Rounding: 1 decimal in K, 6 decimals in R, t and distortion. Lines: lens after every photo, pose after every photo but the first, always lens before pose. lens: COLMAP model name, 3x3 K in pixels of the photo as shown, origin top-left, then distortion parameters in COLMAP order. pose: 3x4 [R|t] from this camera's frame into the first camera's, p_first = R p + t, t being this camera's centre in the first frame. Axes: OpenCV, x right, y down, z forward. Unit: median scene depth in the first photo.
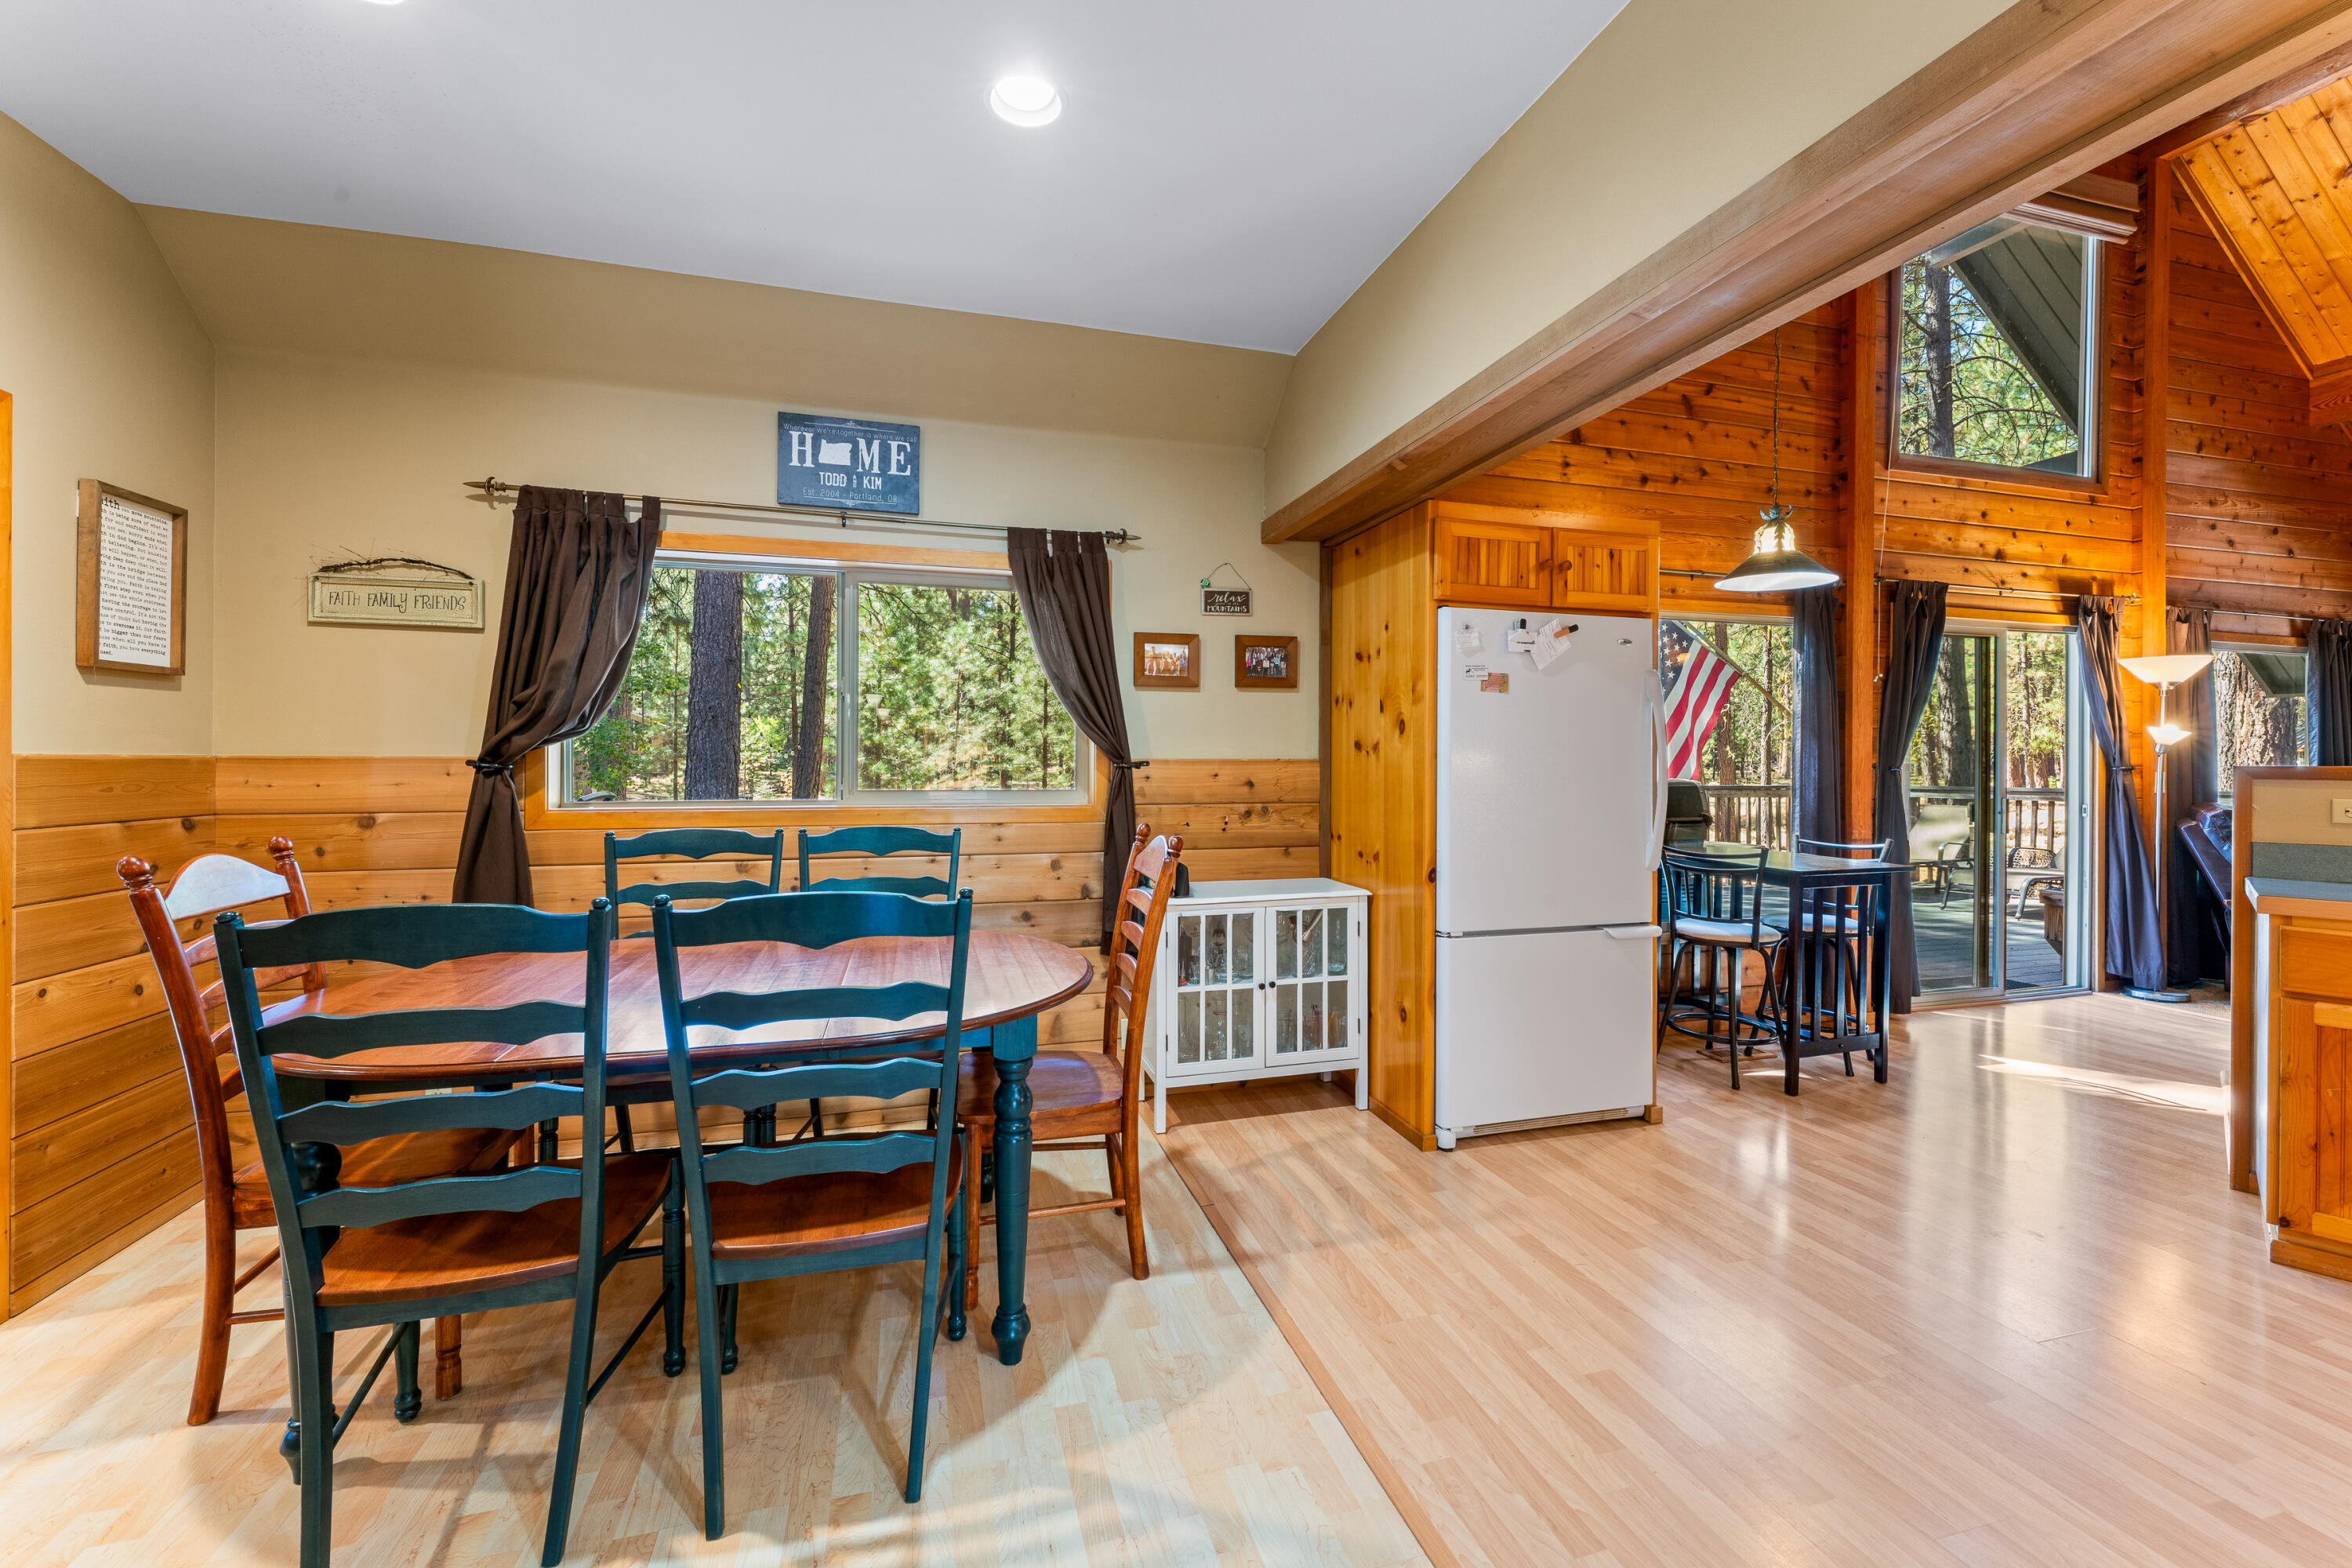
lens RADIAL K [[939.4, 0, 1176.1], [0, 939.4, 768.8], [0, 0, 1]] dist [-0.000194, -0.000068]
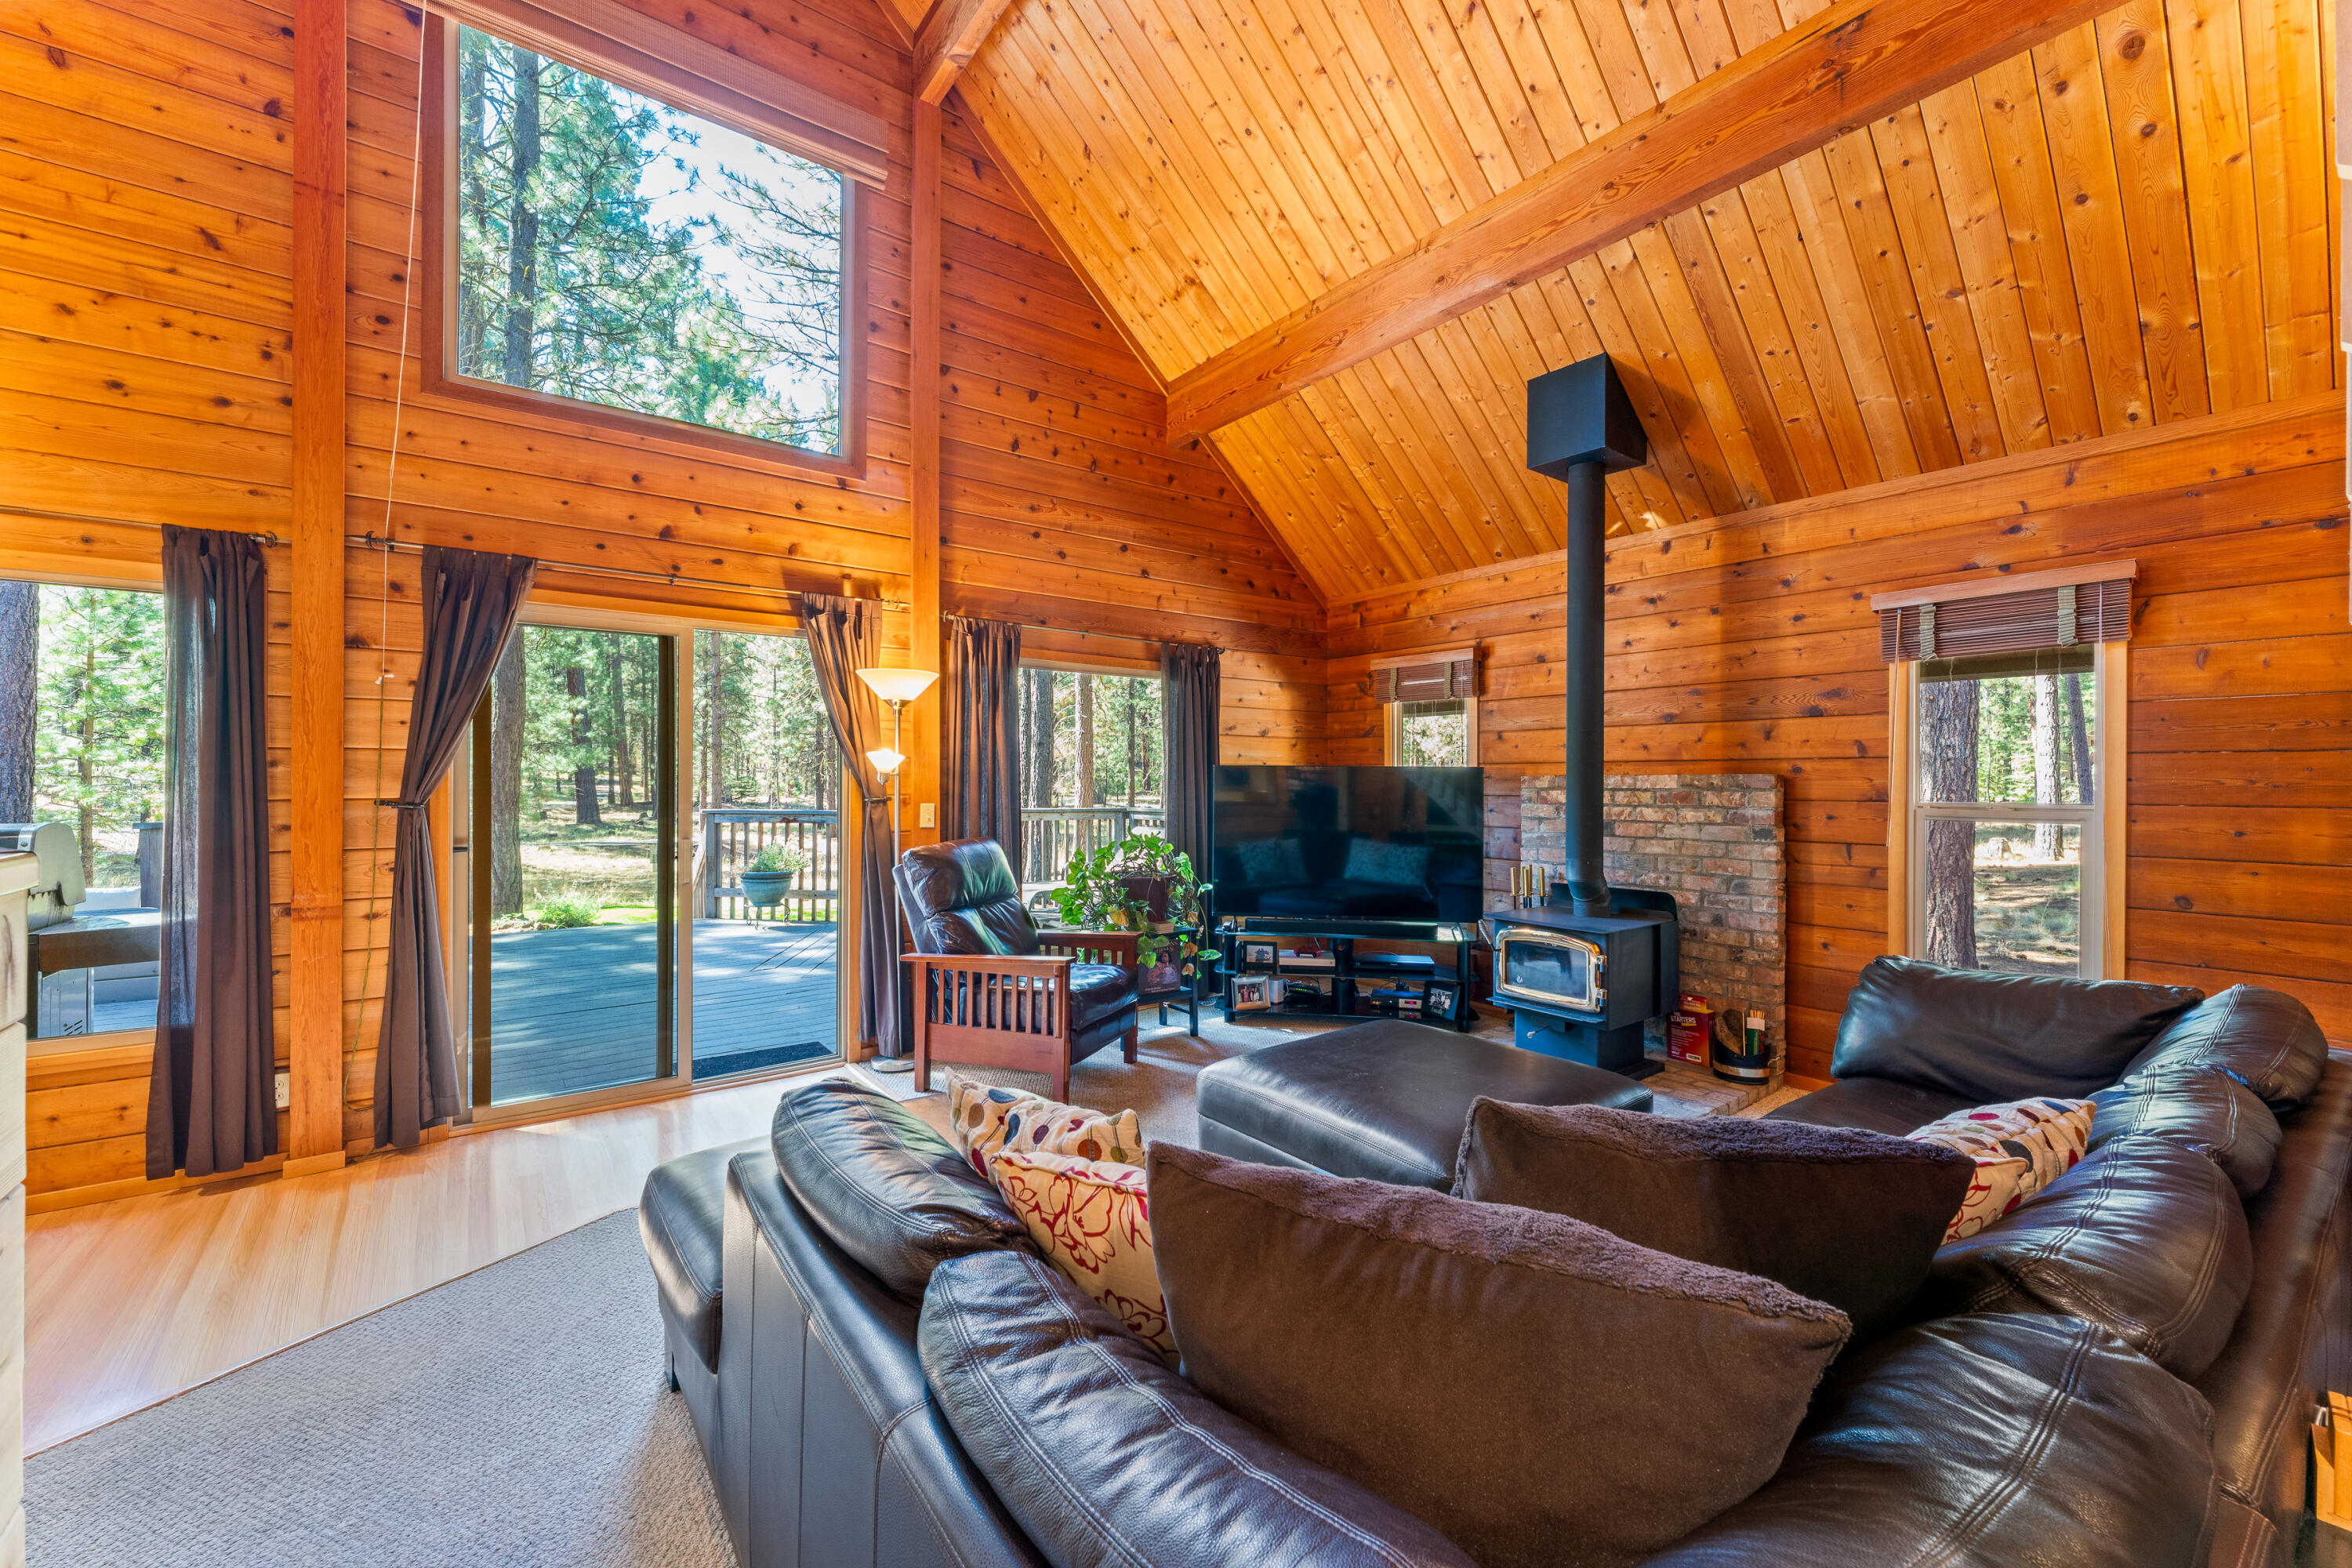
lens RADIAL K [[929.0, 0, 1167.0], [0, 929.0, 786.1], [0, 0, 1]] dist [0.000561, -0.000156]
pose [[0.935675, -0.000338, 0.352862, 1.304531], [0.000573, 1.000000, -0.000563, -0.016622], [-0.352862, 0.000729, 0.935675, 0.152413]]
